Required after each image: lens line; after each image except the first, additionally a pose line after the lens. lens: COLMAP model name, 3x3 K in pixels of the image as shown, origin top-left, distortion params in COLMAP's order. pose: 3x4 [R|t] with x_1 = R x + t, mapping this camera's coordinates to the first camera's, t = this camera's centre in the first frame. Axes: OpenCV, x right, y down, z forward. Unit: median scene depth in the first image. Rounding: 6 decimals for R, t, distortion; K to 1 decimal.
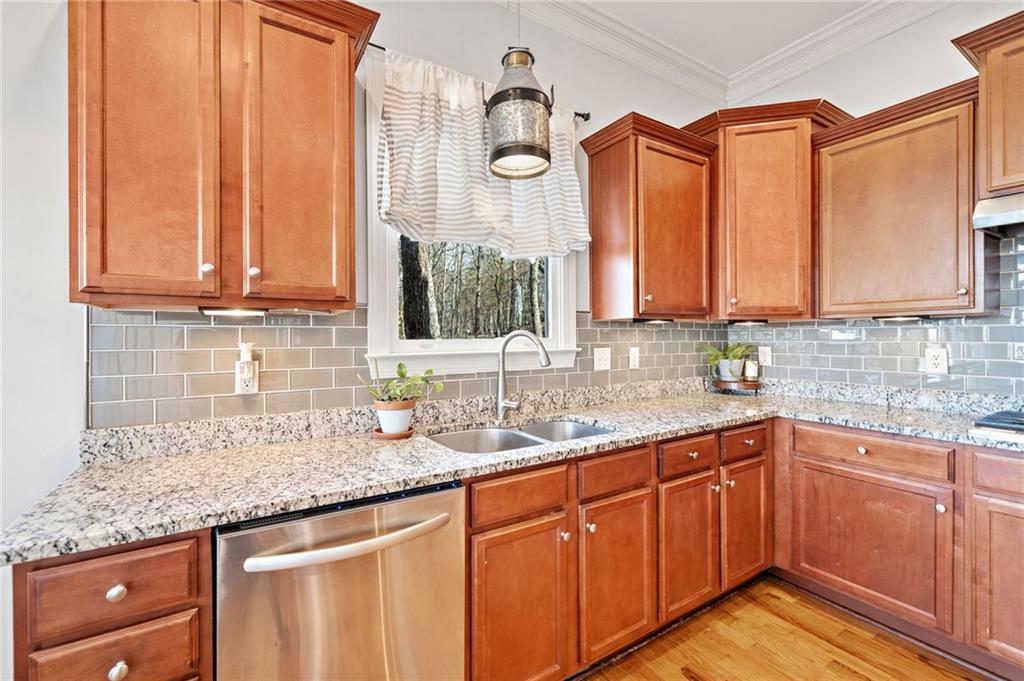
lens RADIAL K [[415.0, 0, 514.4], [0, 415.0, 343.5], [0, 0, 1]] dist [-0.000593, -0.000234]
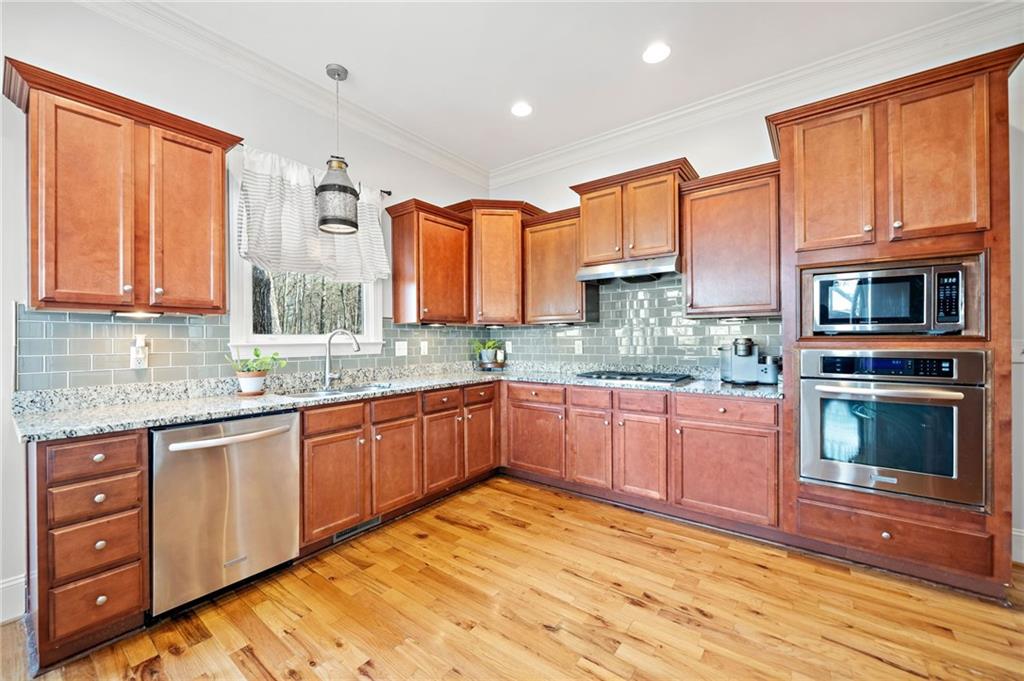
lens RADIAL K [[415.0, 0, 514.4], [0, 415.0, 343.5], [0, 0, 1]] dist [-0.000593, -0.000234]
pose [[0.944015, -0.002649, 0.329893, 0.130322], [0.007511, 0.999881, -0.013465, 0.055379], [-0.329818, 0.015189, 0.943922, -0.790488]]
